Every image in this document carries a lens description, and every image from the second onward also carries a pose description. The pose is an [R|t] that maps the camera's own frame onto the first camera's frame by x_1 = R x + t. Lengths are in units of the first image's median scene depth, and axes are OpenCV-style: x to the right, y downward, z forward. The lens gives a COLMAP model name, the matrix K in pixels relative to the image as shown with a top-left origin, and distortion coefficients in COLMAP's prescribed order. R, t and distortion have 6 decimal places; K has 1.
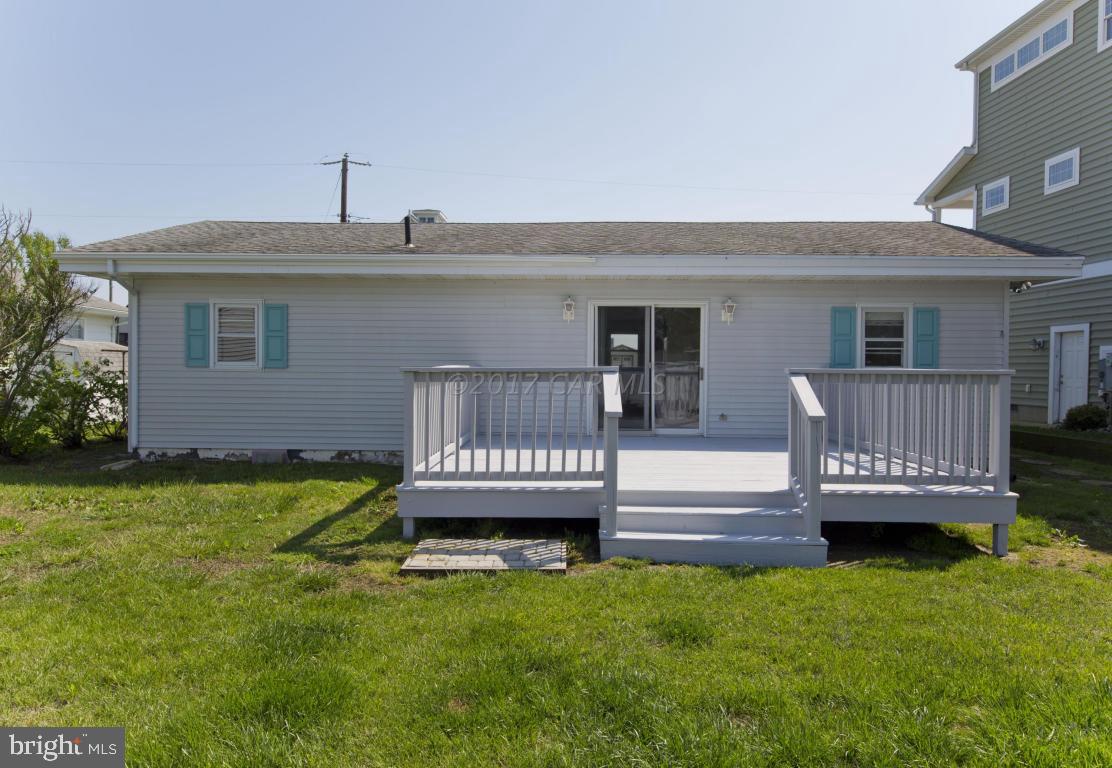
lens RADIAL K [[749.8, 0, 556.0], [0, 749.8, 384.0], [0, 0, 1]] dist [0.003413, 0.000517]
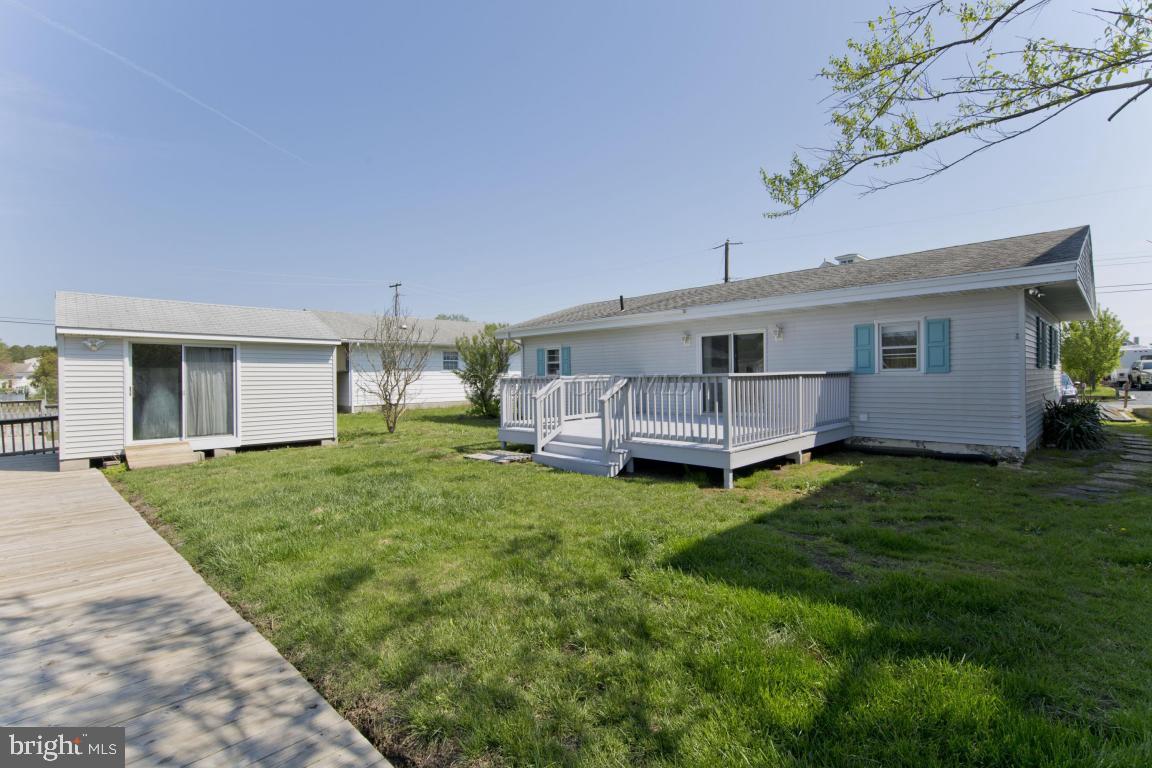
lens RADIAL K [[518.4, 0, 571.8], [0, 518.4, 378.8], [0, 0, 1]] dist [0.018231, -0.009513]
pose [[0.712845, -0.014253, -0.701177, 0.651375], [0.004427, 0.999865, -0.015824, 0.005310], [0.701308, 0.008176, 0.712812, -0.012747]]
